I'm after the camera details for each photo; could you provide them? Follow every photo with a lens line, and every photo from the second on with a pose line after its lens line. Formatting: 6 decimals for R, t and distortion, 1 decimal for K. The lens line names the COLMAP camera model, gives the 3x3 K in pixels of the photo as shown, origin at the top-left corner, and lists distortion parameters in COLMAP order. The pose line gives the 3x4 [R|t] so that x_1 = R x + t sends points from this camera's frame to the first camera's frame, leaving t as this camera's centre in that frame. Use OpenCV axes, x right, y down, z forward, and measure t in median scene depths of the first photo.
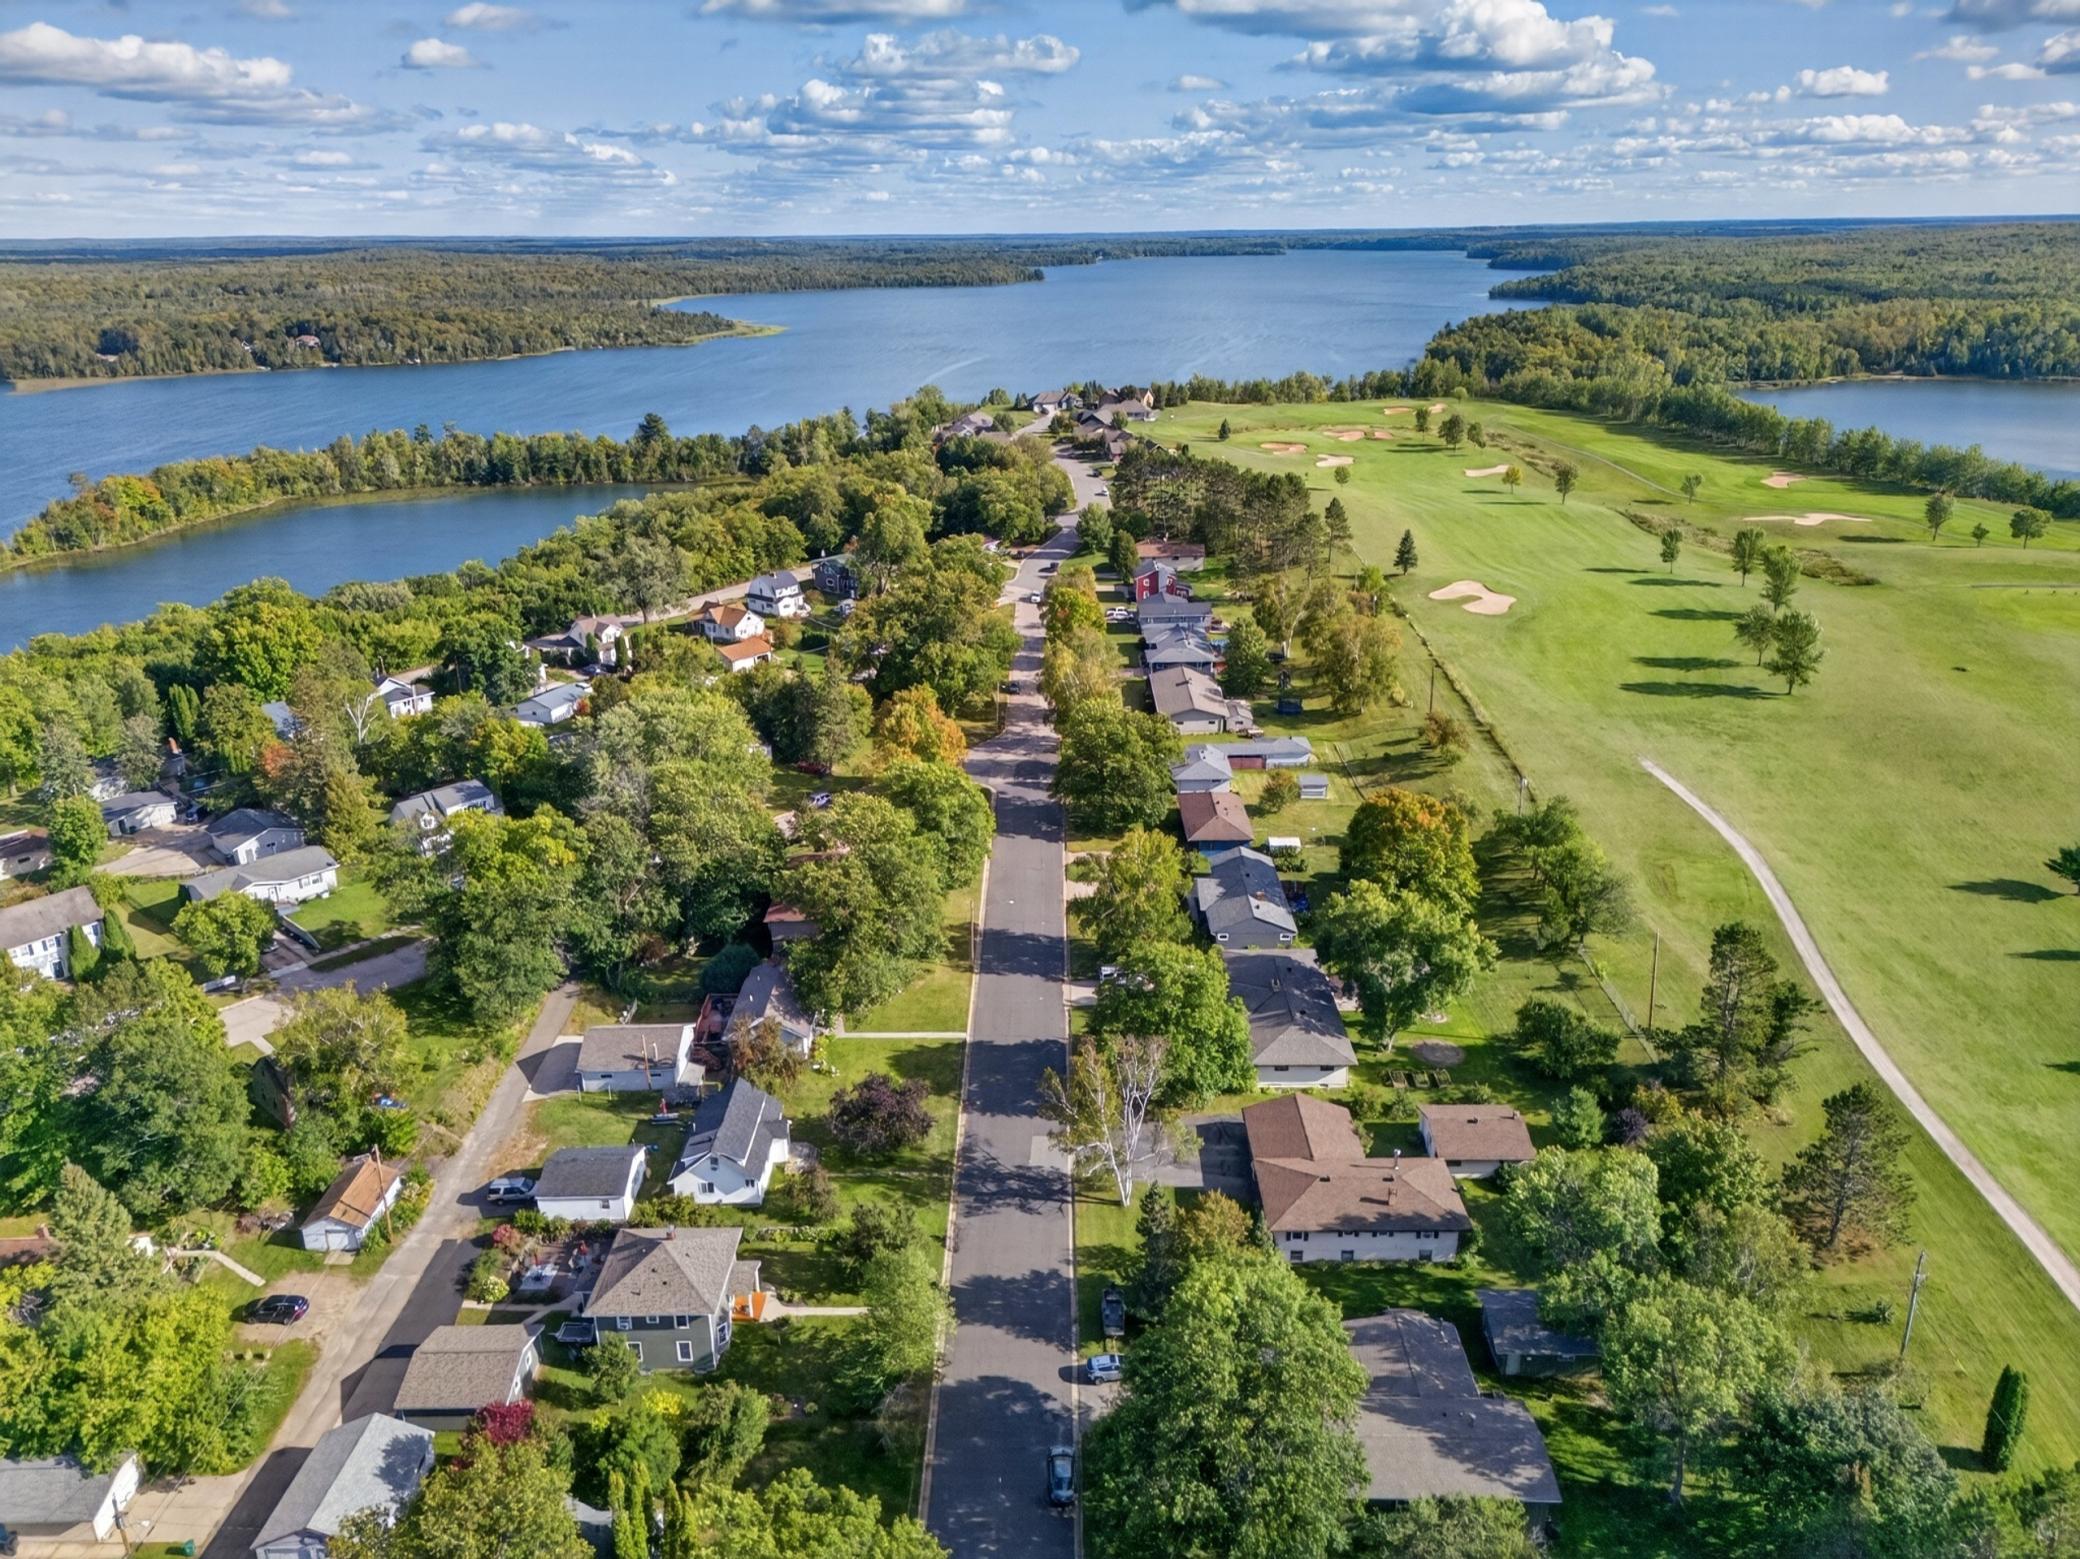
lens RADIAL K [[1459.4, 0, 1045.6], [0, 1459.4, 738.6], [0, 0, 1]] dist [0.045497, -0.049852]
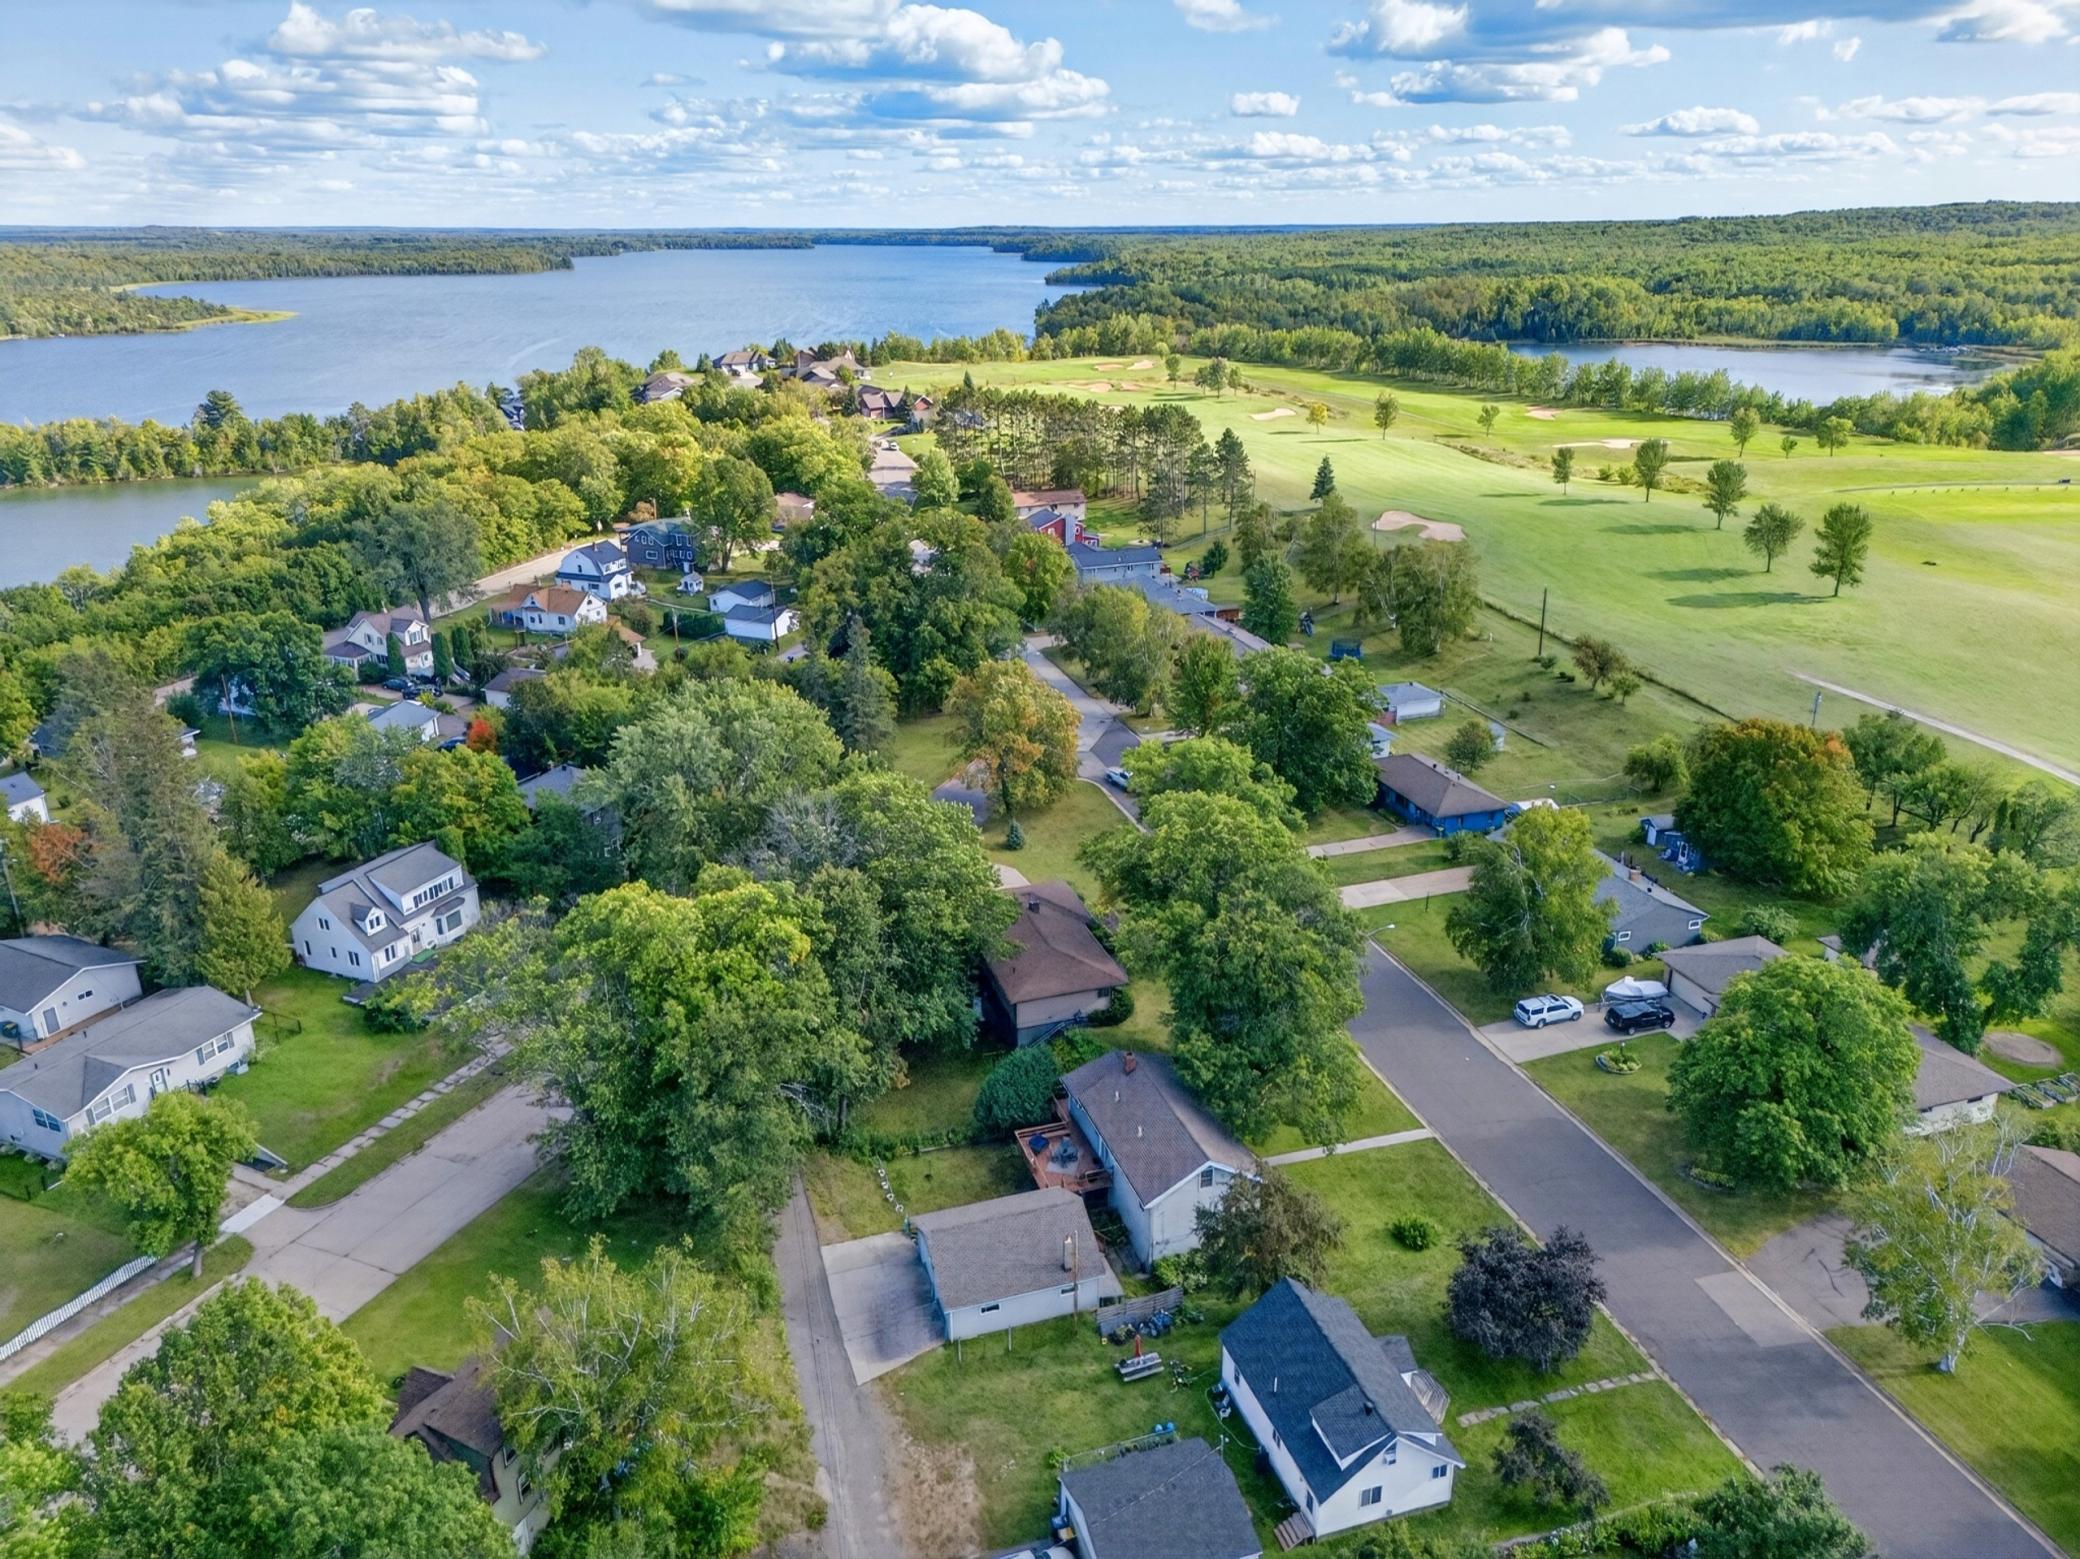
lens RADIAL K [[1441.8, 0, 1040.0], [0, 1441.8, 779.5], [0, 0, 1]] dist [0.051005, -0.039398]
pose [[0.951665, -0.102026, 0.289697, -0.106820], [0.093824, 0.994698, 0.042099, -0.000422], [-0.292456, -0.012884, 0.956192, 0.112015]]
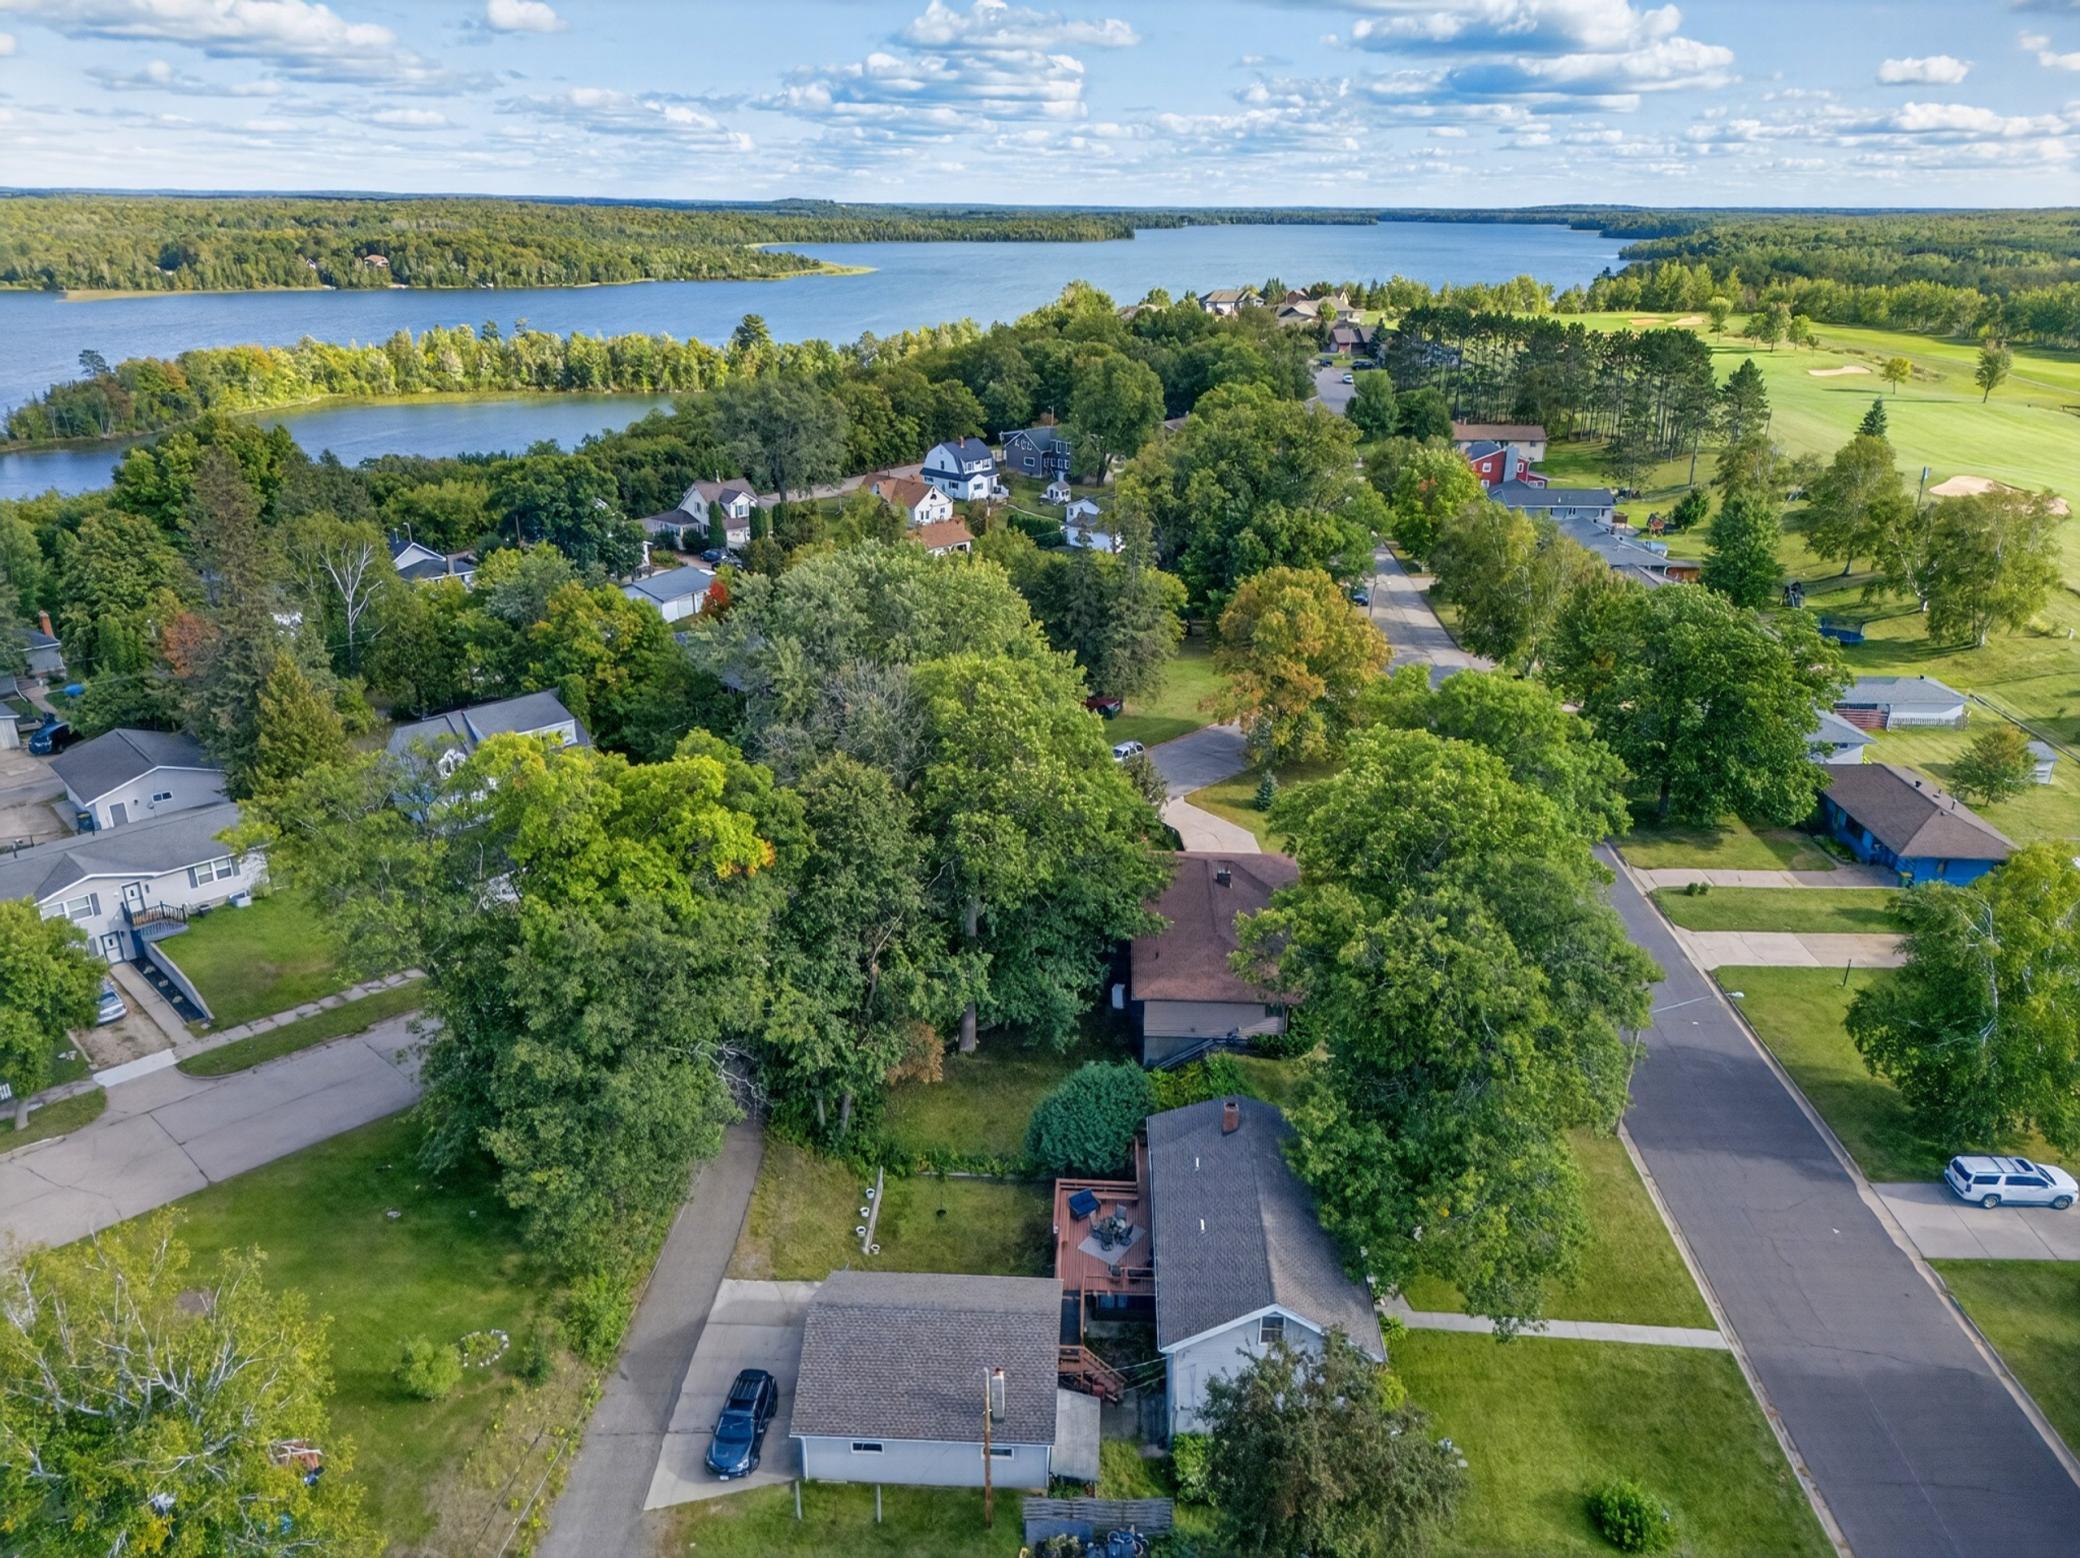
lens RADIAL K [[1459.4, 0, 1045.6], [0, 1459.4, 738.1], [0, 0, 1]] dist [0.045497, -0.049852]
pose [[0.998686, 0.035157, -0.037284, -0.061834], [-0.034577, 0.999272, 0.016092, 0.010216], [0.037823, -0.014782, 0.999175, 0.157839]]
